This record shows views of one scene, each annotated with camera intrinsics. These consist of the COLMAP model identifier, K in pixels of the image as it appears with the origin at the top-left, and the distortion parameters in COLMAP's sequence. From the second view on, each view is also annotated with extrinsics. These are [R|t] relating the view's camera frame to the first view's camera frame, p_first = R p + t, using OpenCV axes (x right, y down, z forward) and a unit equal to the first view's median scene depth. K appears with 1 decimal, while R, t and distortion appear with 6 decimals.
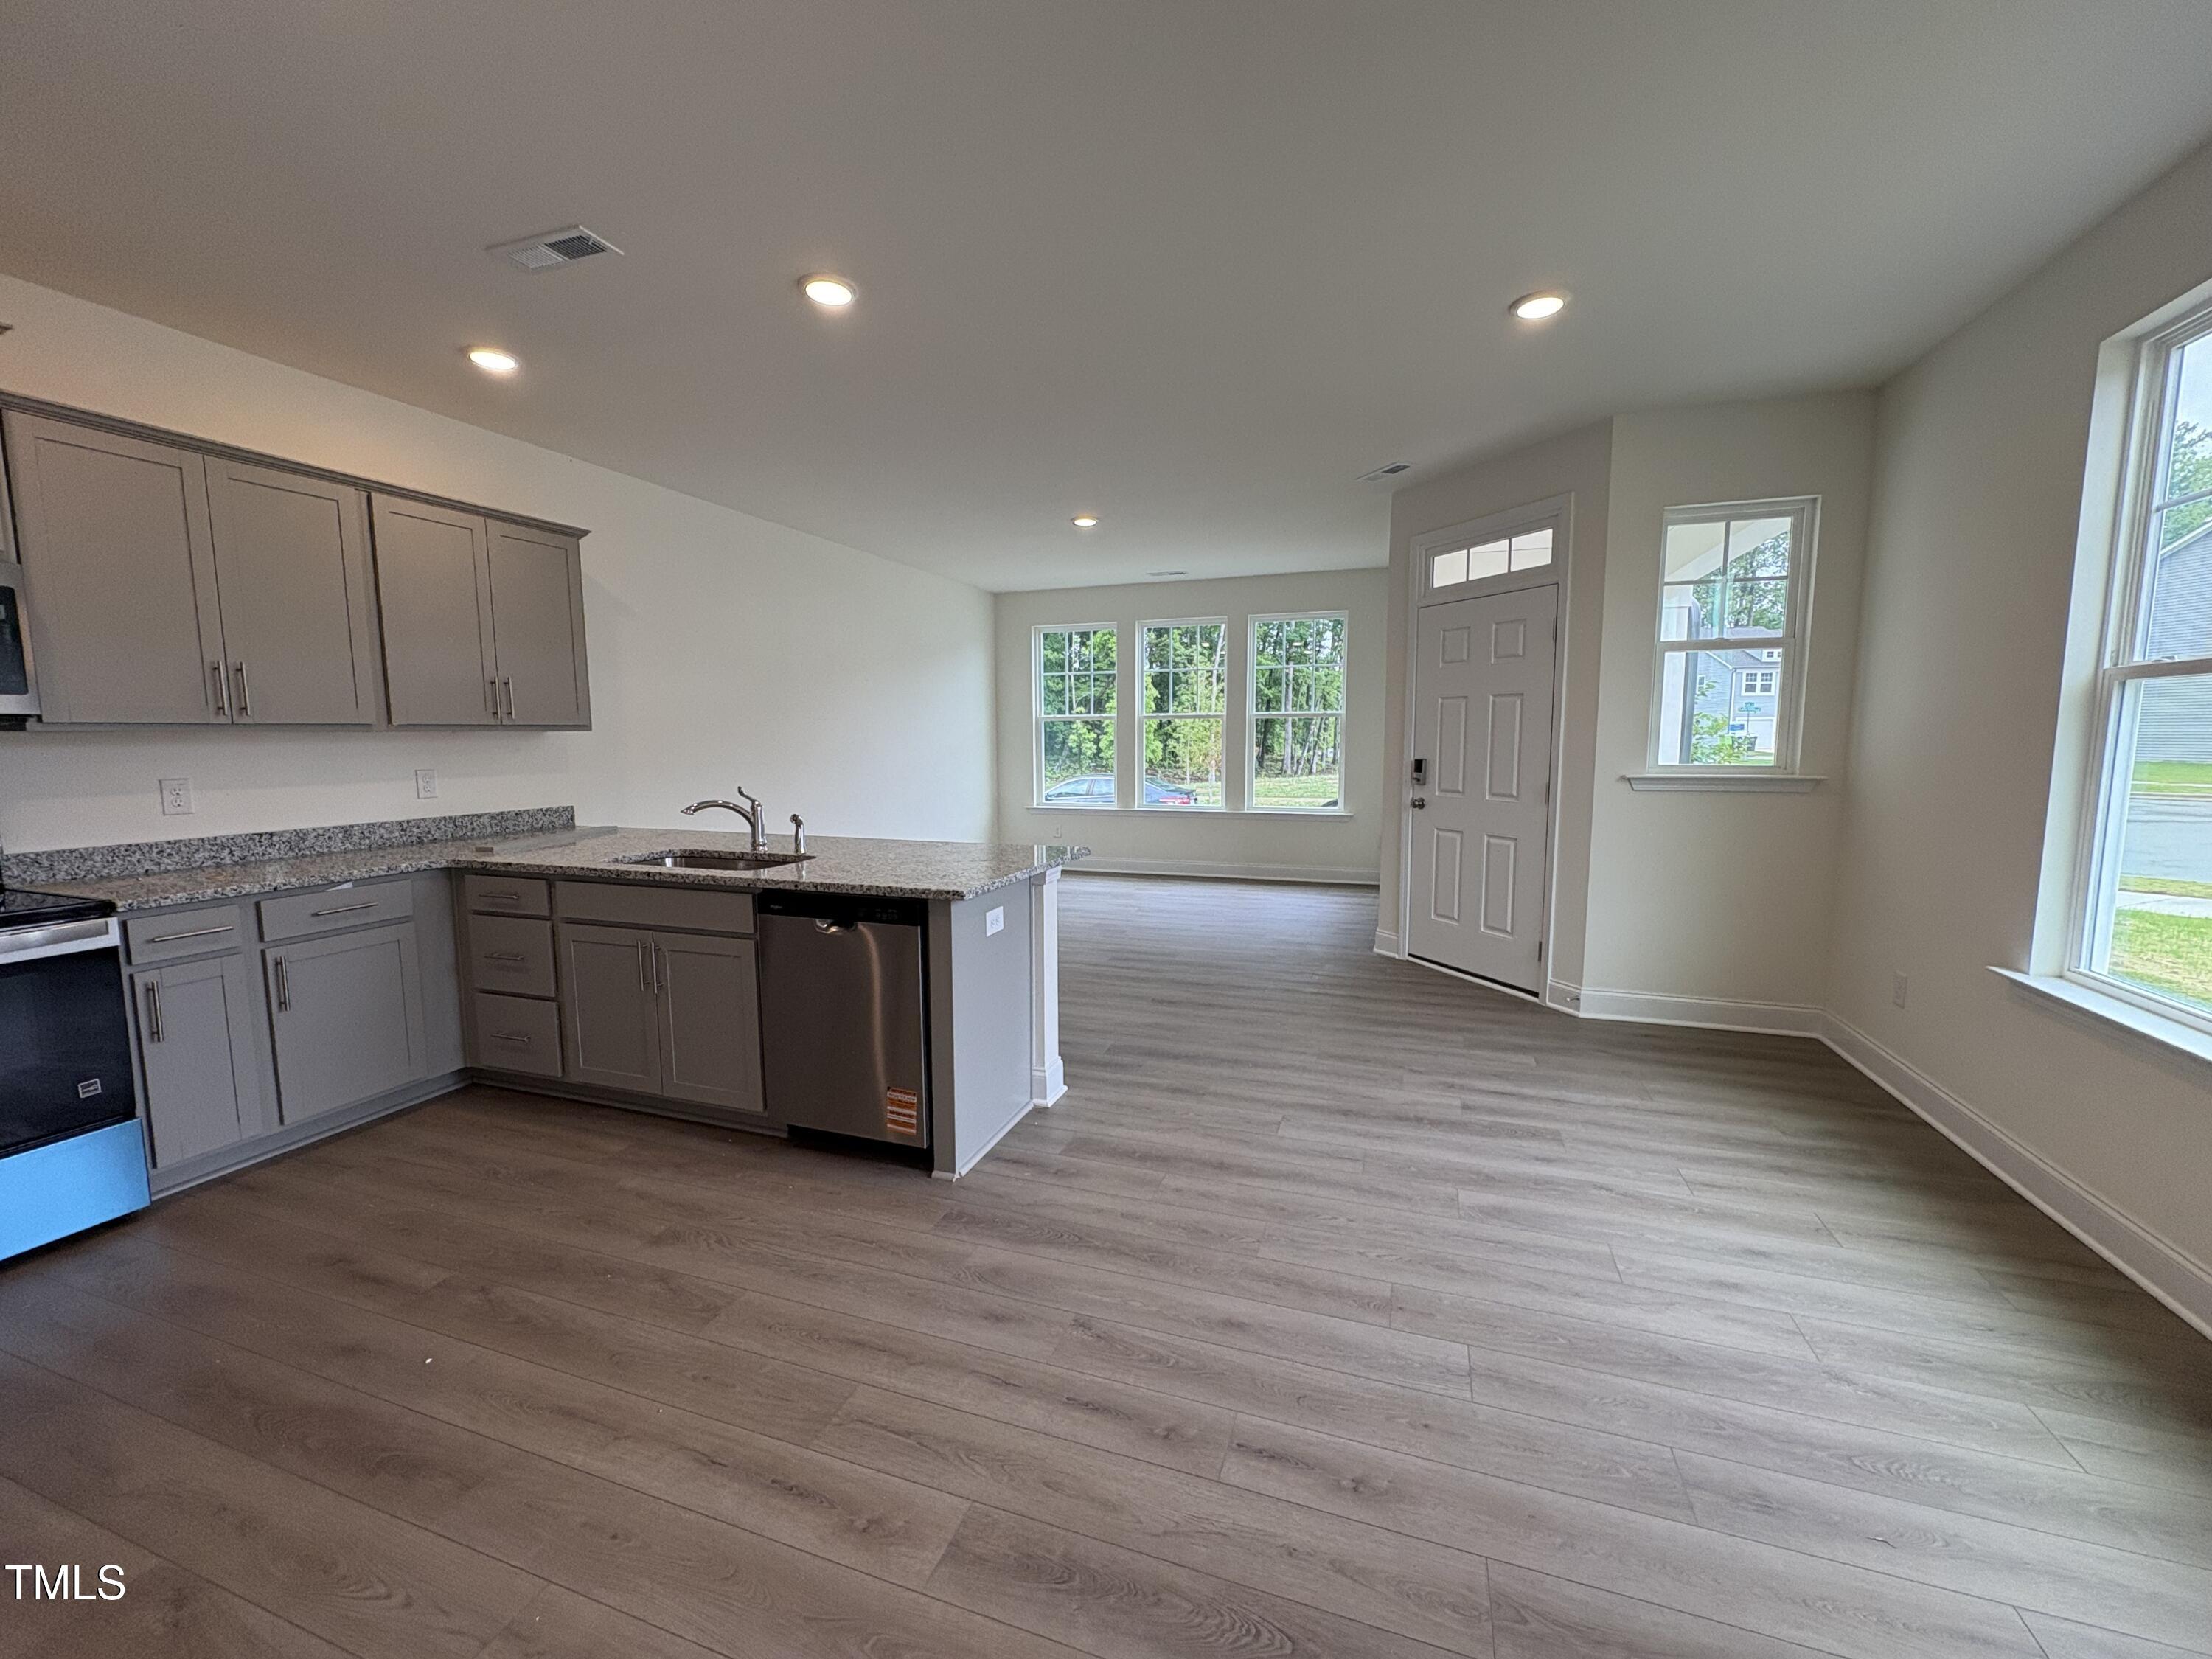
lens RADIAL K [[880.8, 0, 1107.9], [0, 880.8, 830.9], [0, 0, 1]] dist [0.000615, -0.000212]
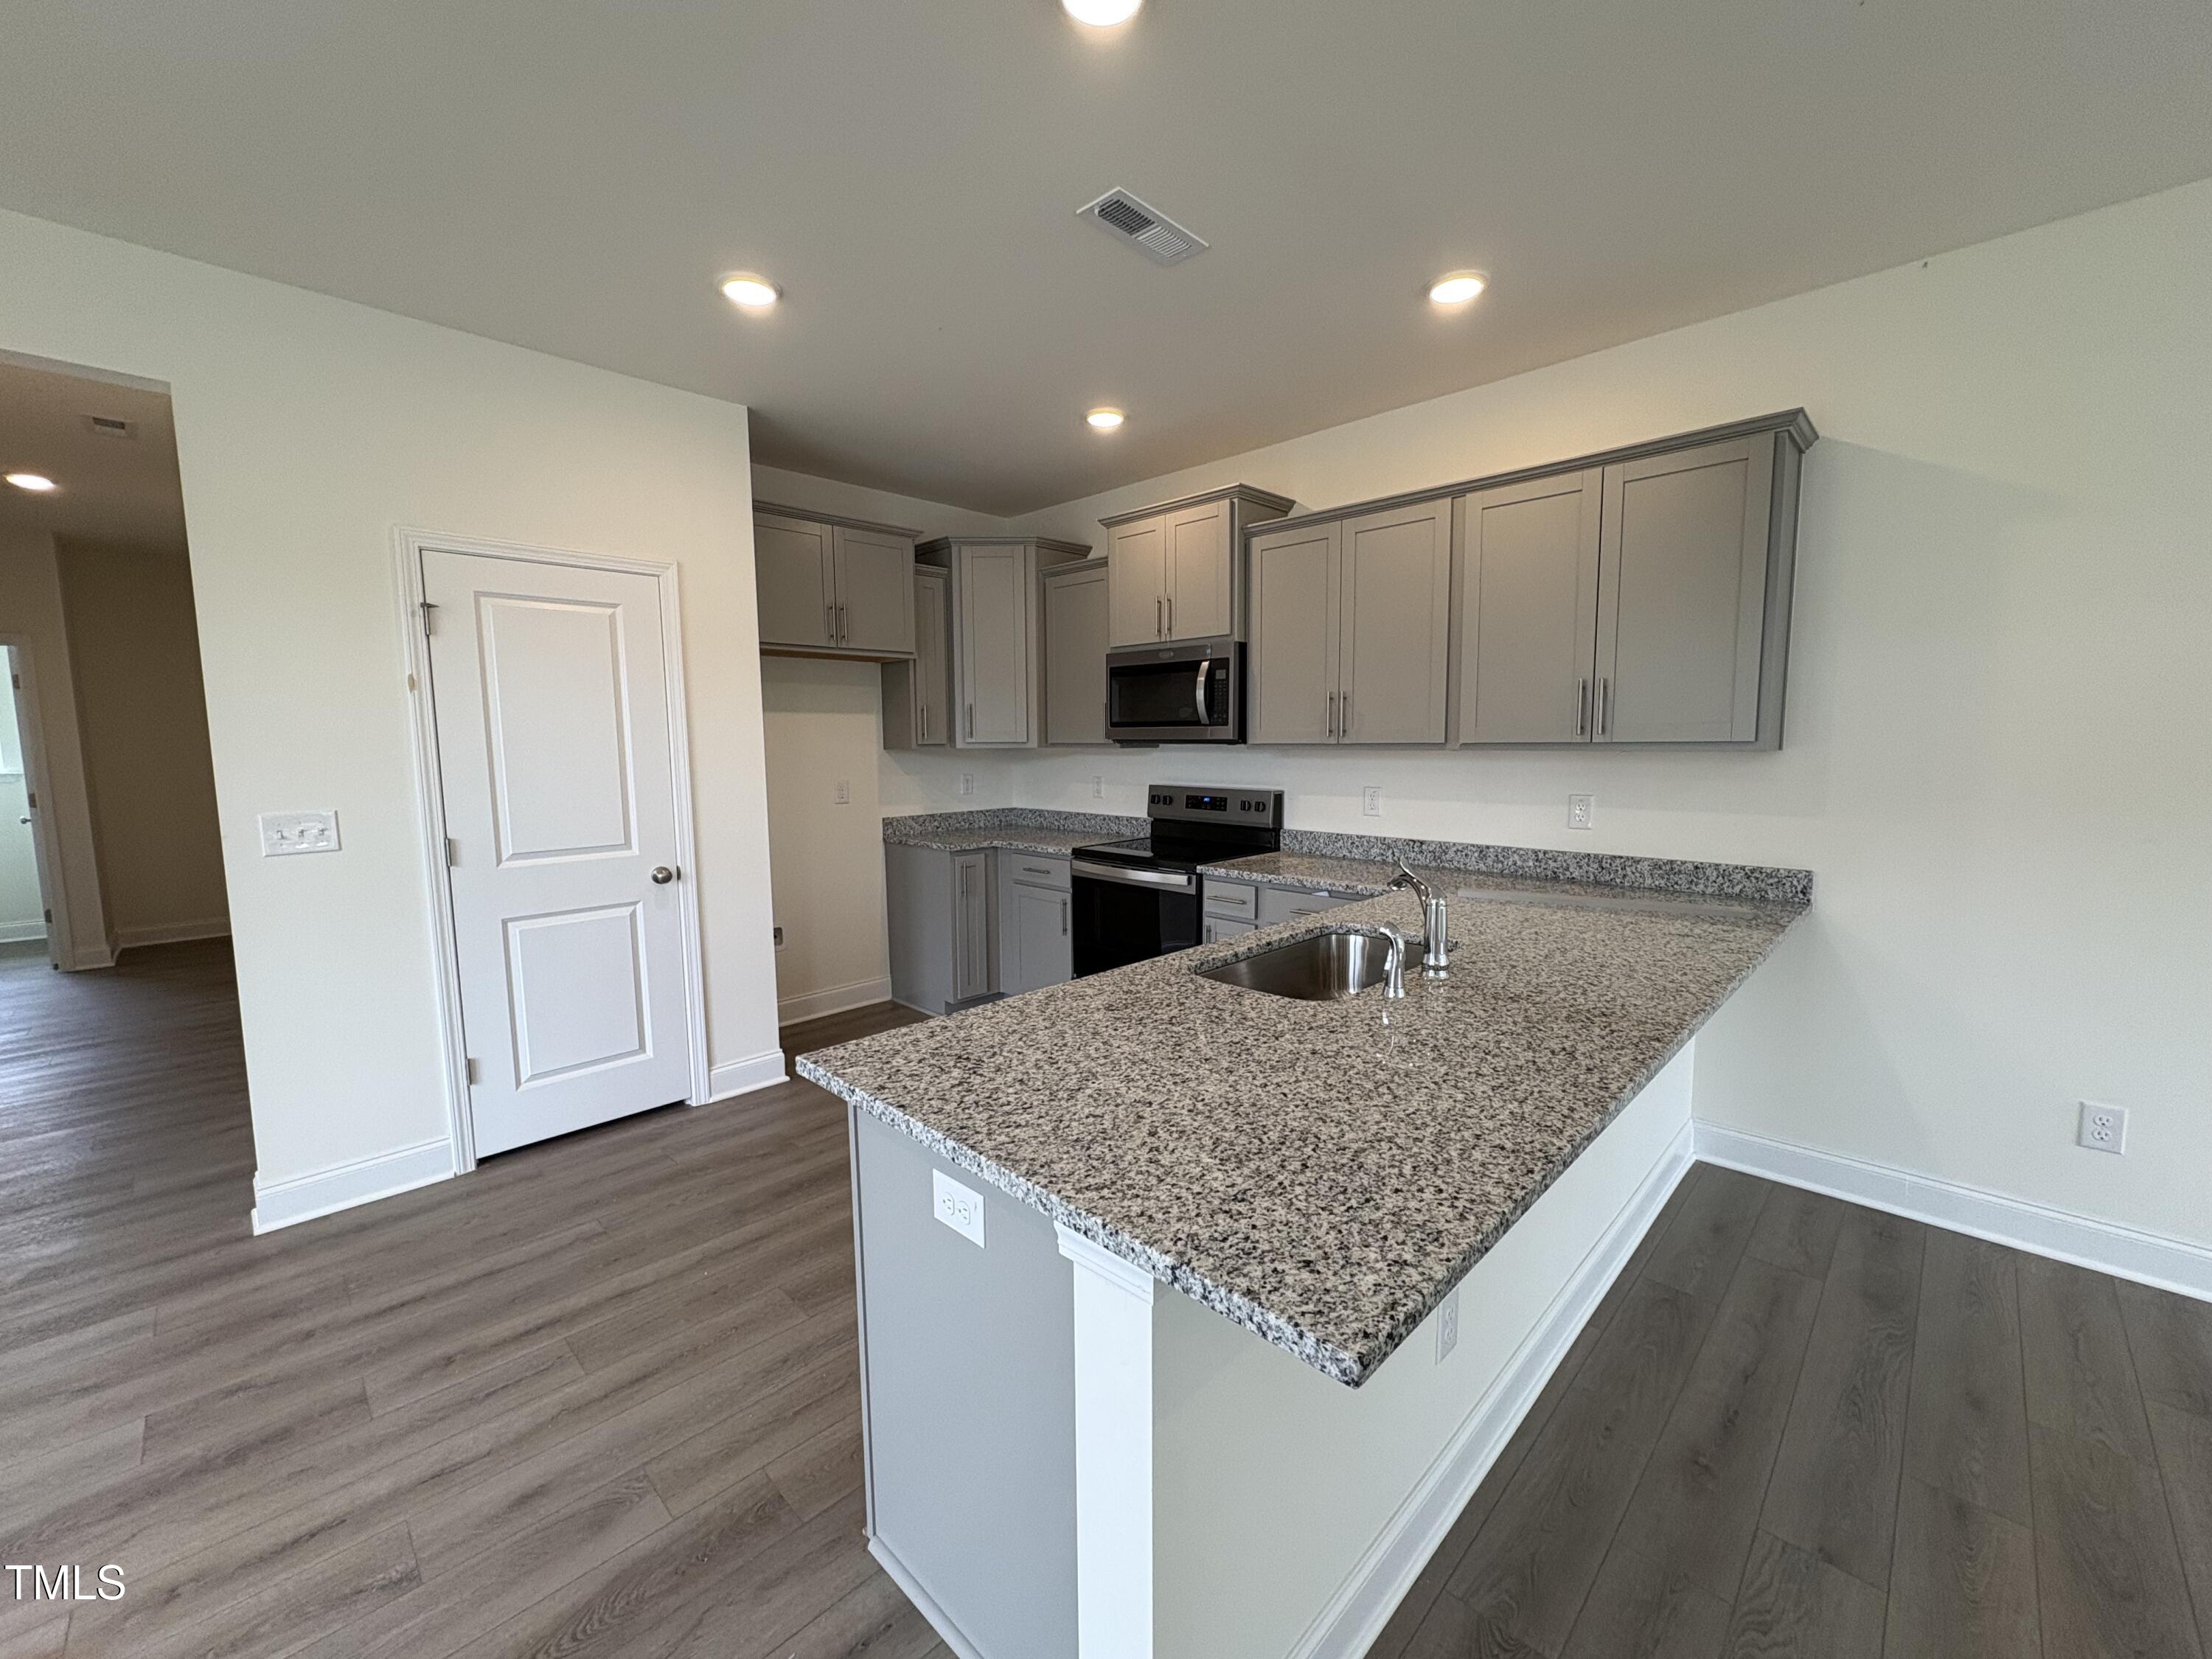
lens RADIAL K [[880.8, 0, 1103.9], [0, 880.8, 827.7], [0, 0, 1]] dist [0.000615, -0.000212]
pose [[-0.431112, 0.100591, -0.896674, 0.213963], [-0.089633, 0.984077, 0.153490, -0.157558], [0.897835, 0.146543, -0.415231, 1.176783]]
